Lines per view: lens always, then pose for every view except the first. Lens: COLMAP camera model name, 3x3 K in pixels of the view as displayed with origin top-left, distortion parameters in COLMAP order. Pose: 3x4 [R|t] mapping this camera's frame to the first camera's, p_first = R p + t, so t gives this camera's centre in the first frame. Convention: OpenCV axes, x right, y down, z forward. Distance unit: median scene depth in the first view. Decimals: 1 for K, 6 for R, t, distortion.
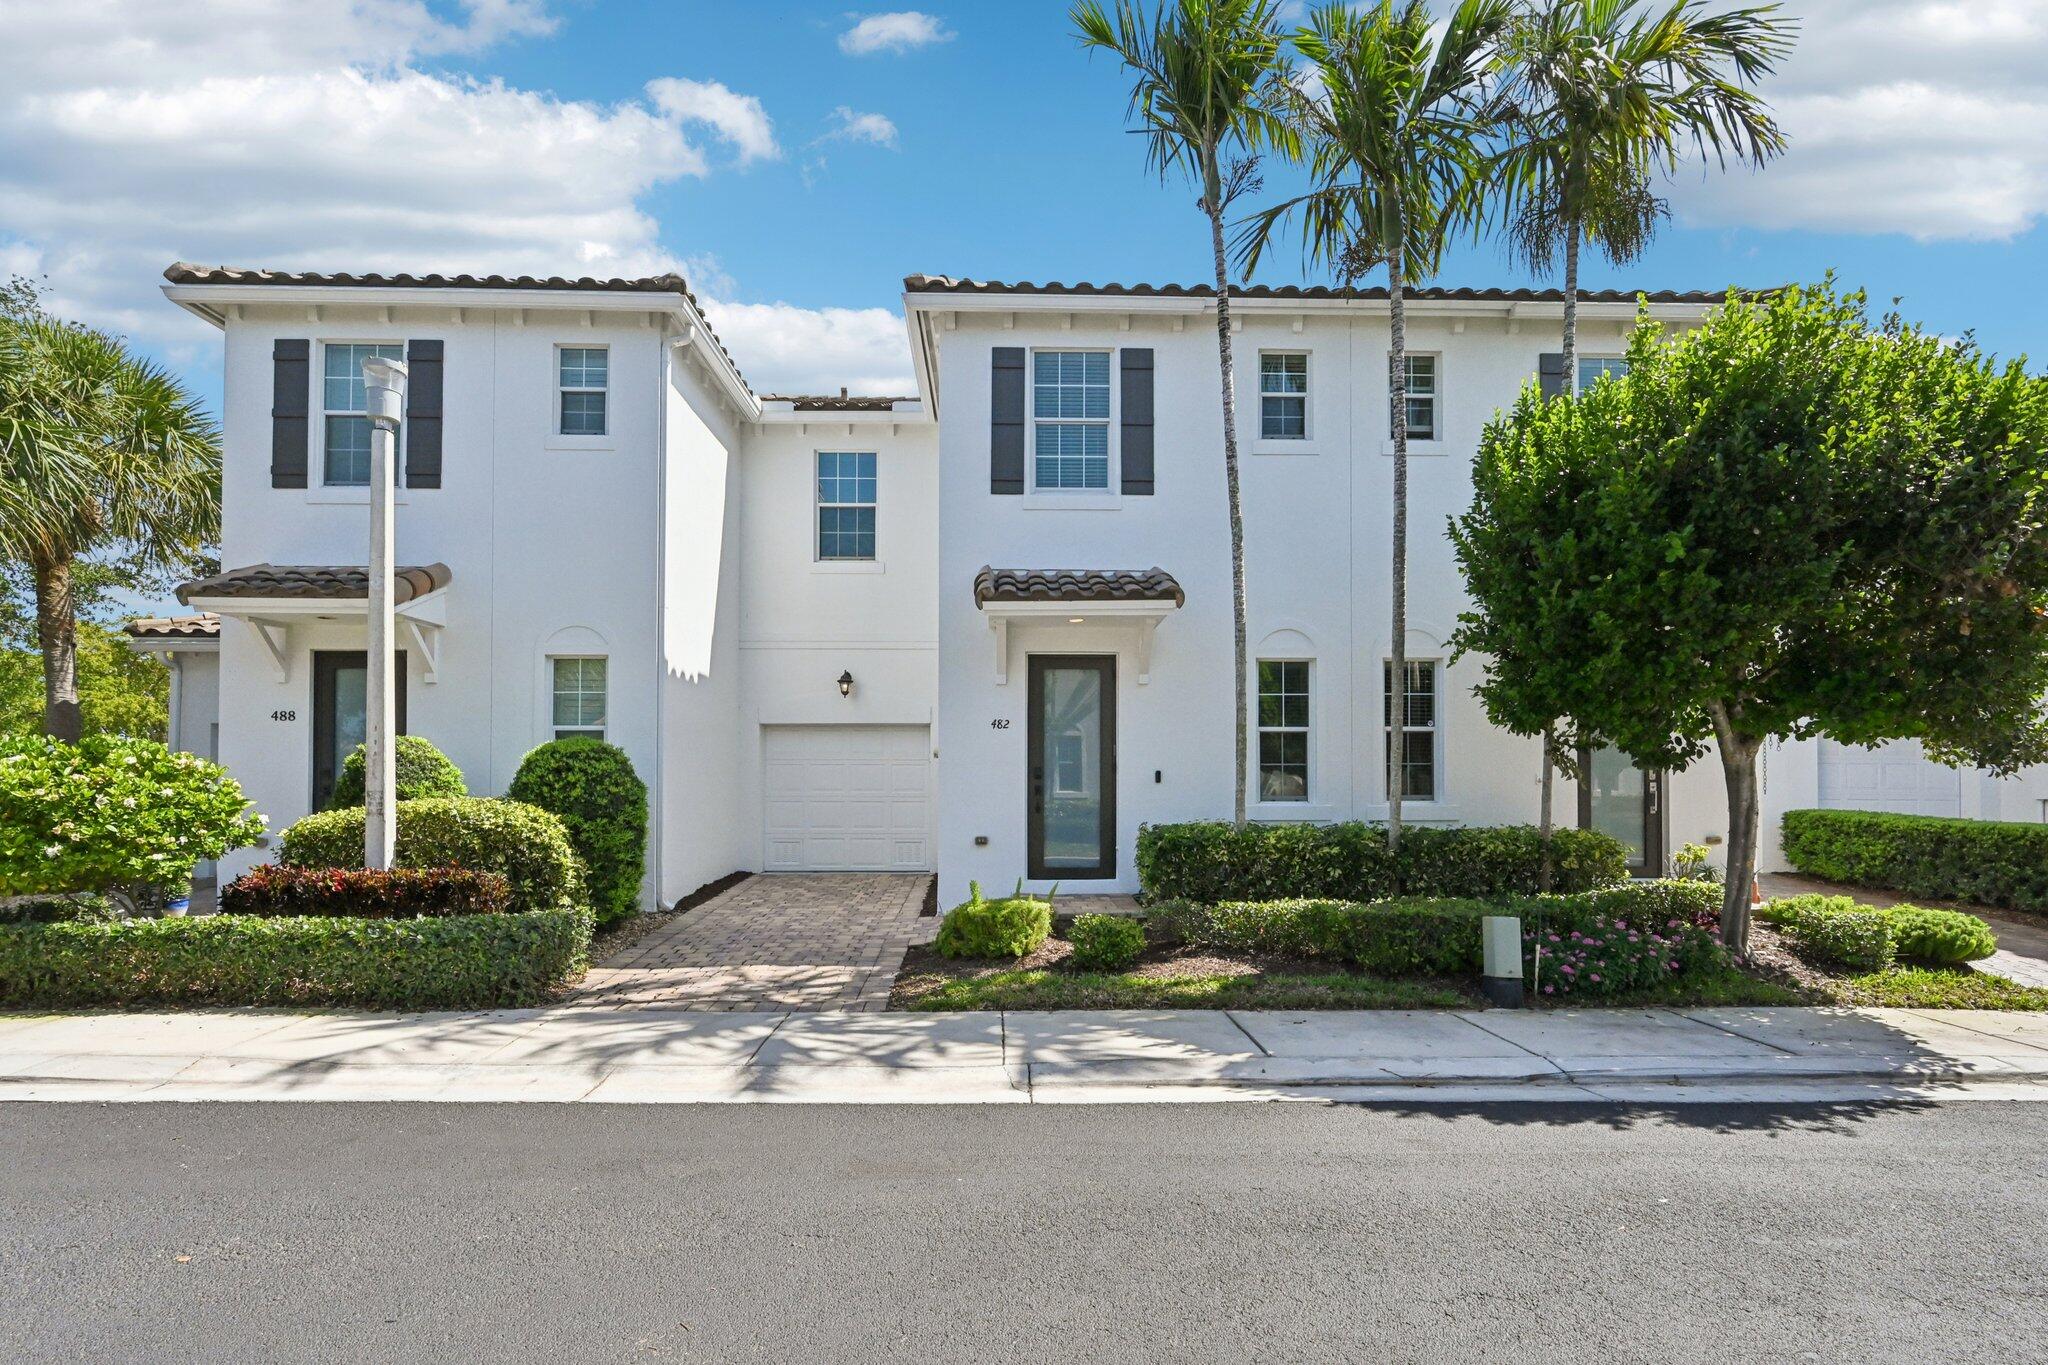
lens RADIAL K [[961.5, 0, 1020.4], [0, 961.5, 769.7], [0, 0, 1]] dist [-0.001431, -0.000224]
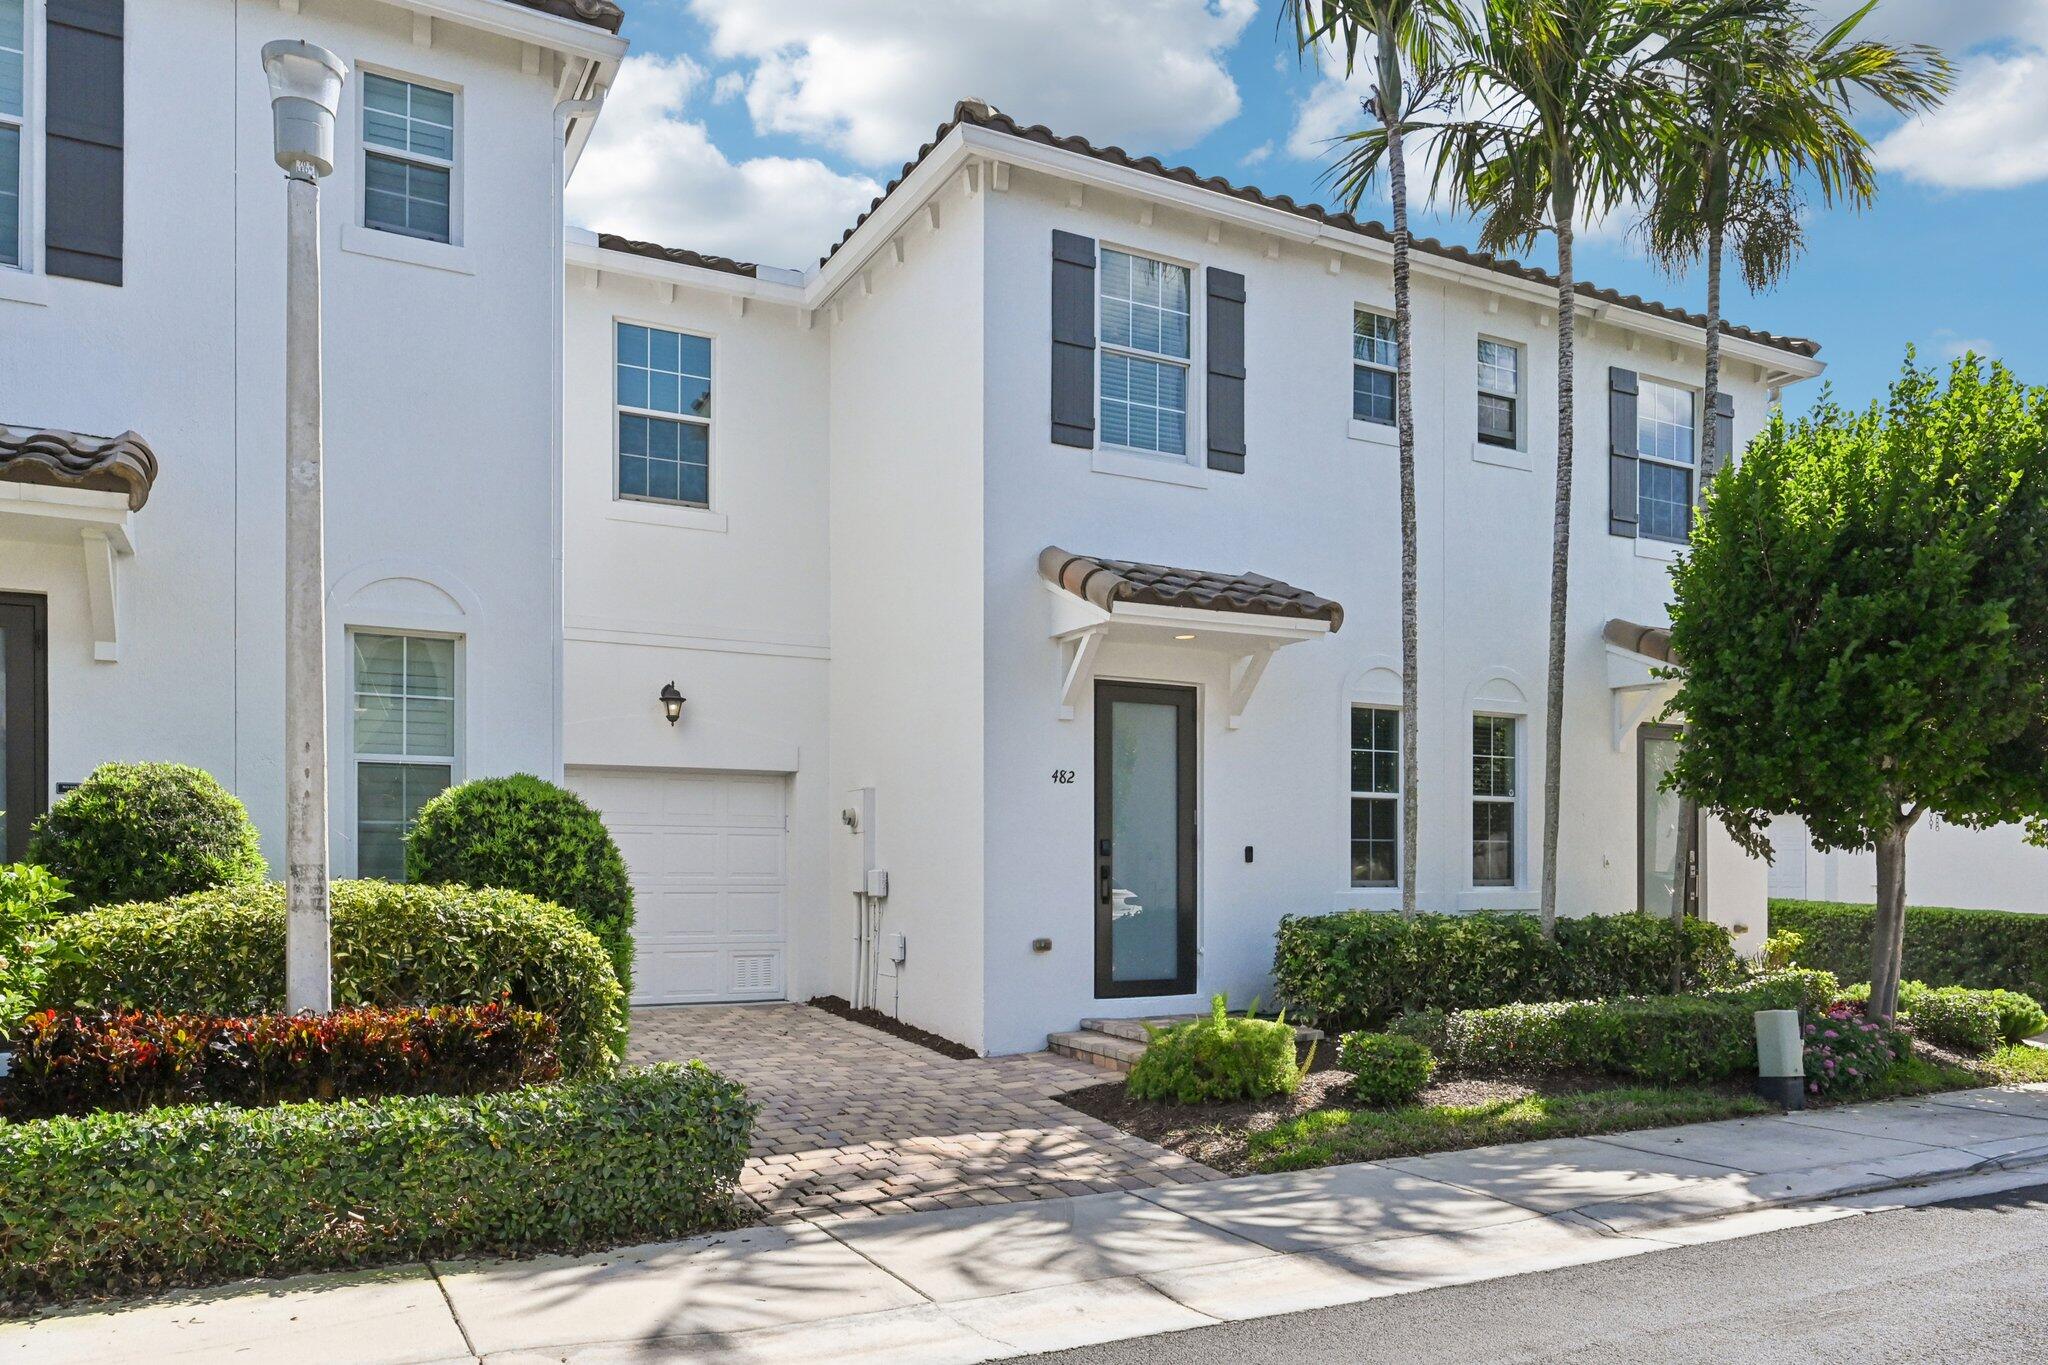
lens RADIAL K [[1430.8, 0, 1023.1], [0, 1430.8, 878.5], [0, 0, 1]] dist [-0.002784, -0.001314]
pose [[0.893295, 0.000847, 0.449469, -0.618586], [-0.008507, 0.999851, 0.015024, 0.013013], [-0.449389, -0.017244, 0.893169, 0.105073]]
